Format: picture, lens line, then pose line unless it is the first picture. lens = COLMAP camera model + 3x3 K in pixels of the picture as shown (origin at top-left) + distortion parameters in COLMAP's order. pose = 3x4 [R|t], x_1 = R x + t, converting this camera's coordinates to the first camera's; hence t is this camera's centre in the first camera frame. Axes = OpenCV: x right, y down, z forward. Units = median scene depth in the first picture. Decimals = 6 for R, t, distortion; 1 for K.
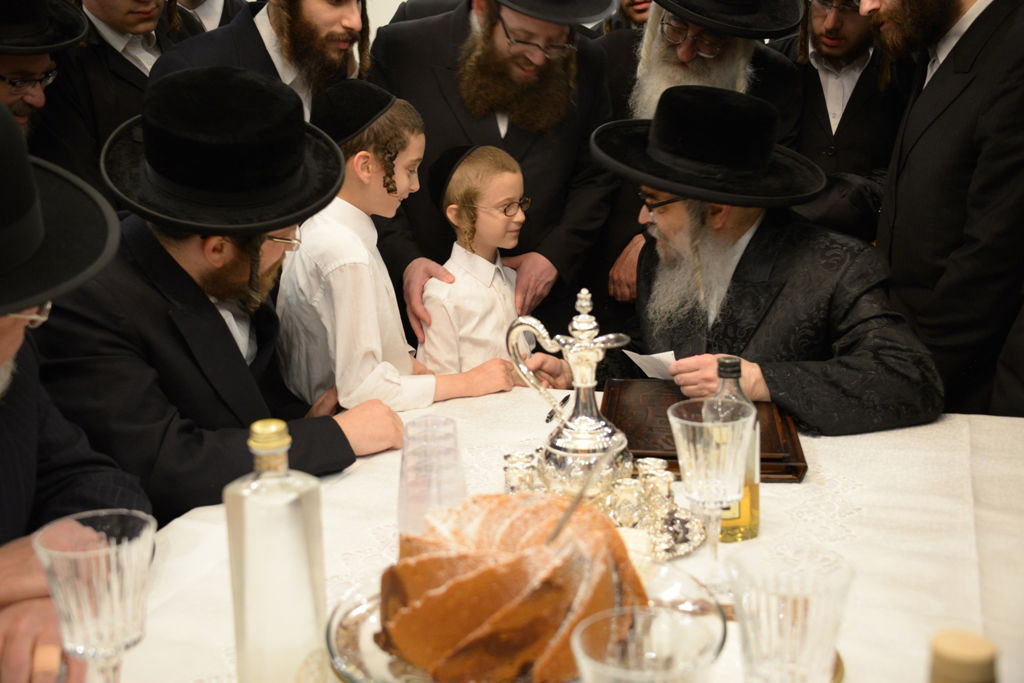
lens RADIAL K [[1146.9, 0, 512.0], [0, 1146.9, 341.5], [0, 0, 1]] dist [0.001419, 0.023968]
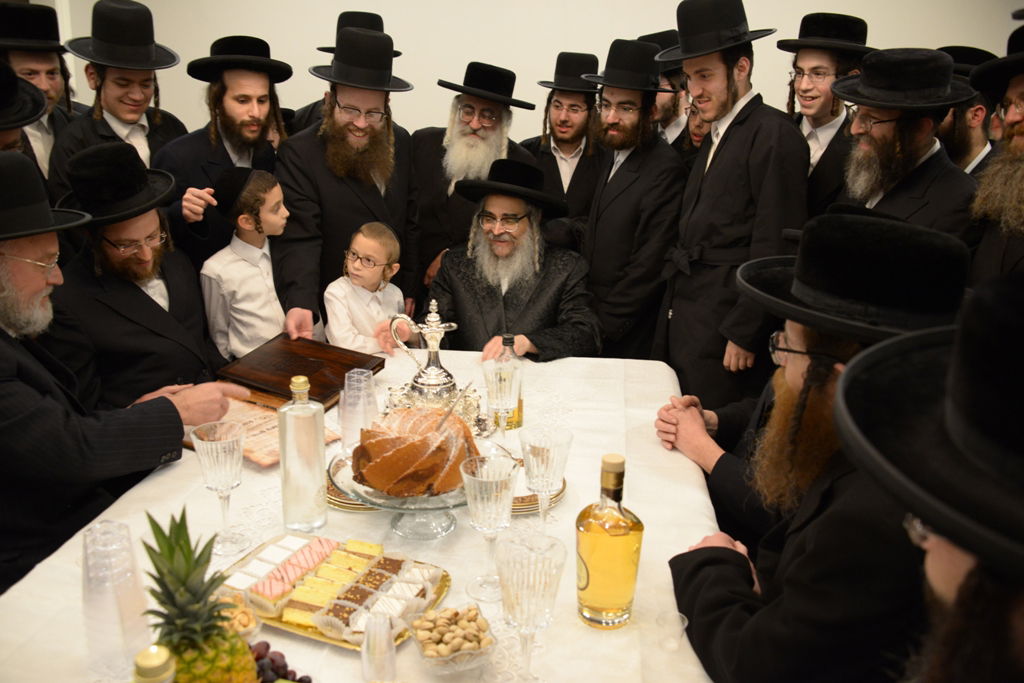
lens RADIAL K [[884.5, 0, 512.0], [0, 884.5, 341.5], [0, 0, 1]] dist [-0.099969, -0.001313]
pose [[0.973095, -0.013512, 0.230007, -0.186196], [-0.000198, 0.998230, 0.059477, -0.080369], [-0.230403, -0.057923, 0.971370, -0.566473]]
